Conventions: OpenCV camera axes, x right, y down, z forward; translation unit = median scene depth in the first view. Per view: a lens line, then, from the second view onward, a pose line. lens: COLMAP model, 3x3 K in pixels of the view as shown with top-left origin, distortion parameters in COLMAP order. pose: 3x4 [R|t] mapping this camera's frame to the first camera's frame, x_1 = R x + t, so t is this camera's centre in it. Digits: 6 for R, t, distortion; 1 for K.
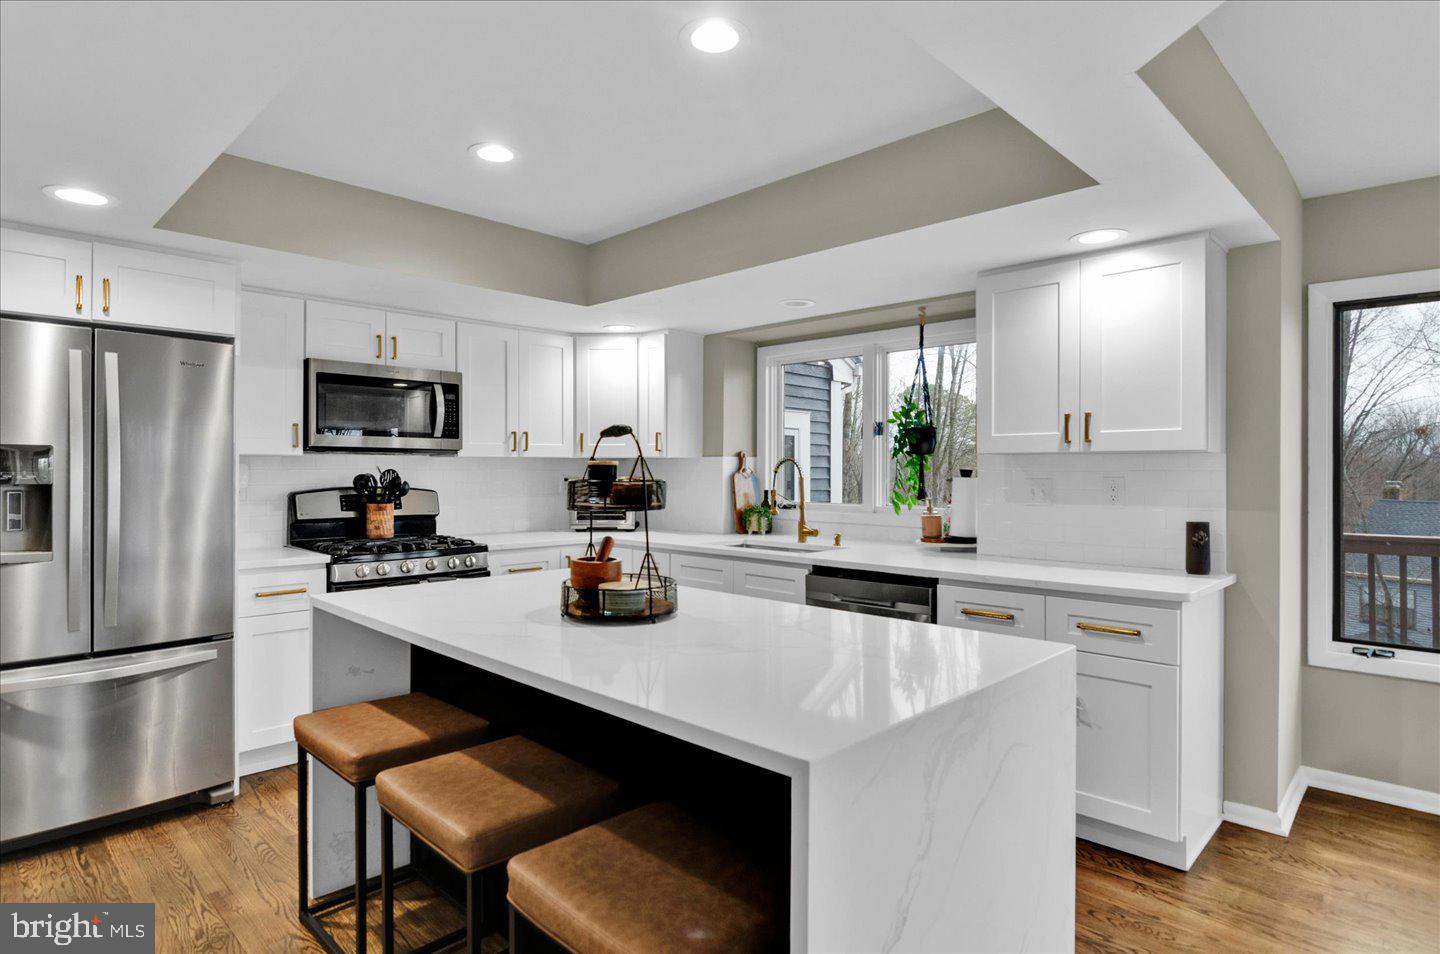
lens RADIAL K [[767.4, 0, 677.4], [0, 767.4, 470.5], [0, 0, 1]] dist [-0.003645, -0.002564]
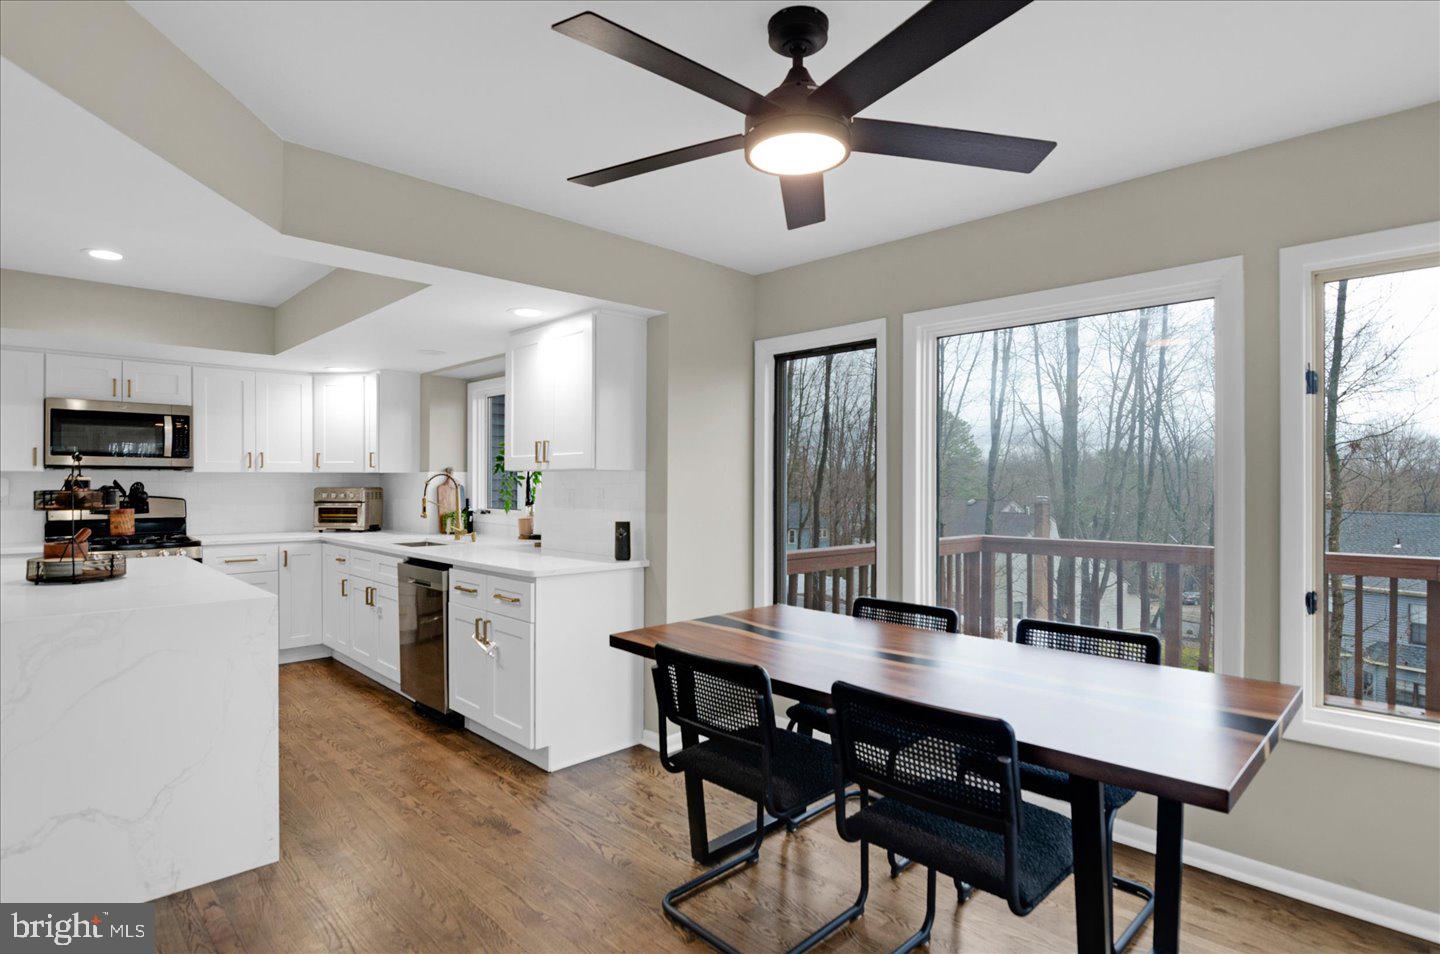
lens RADIAL K [[767.4, 0, 720.7], [0, 767.4, 475.5], [0, 0, 1]] dist [-0.003645, -0.002564]
pose [[0.999385, 0.000817, -0.035066, 0.662181], [-0.001145, 0.999956, -0.009331, -0.001488], [0.035057, 0.009366, 0.999341, -0.250668]]
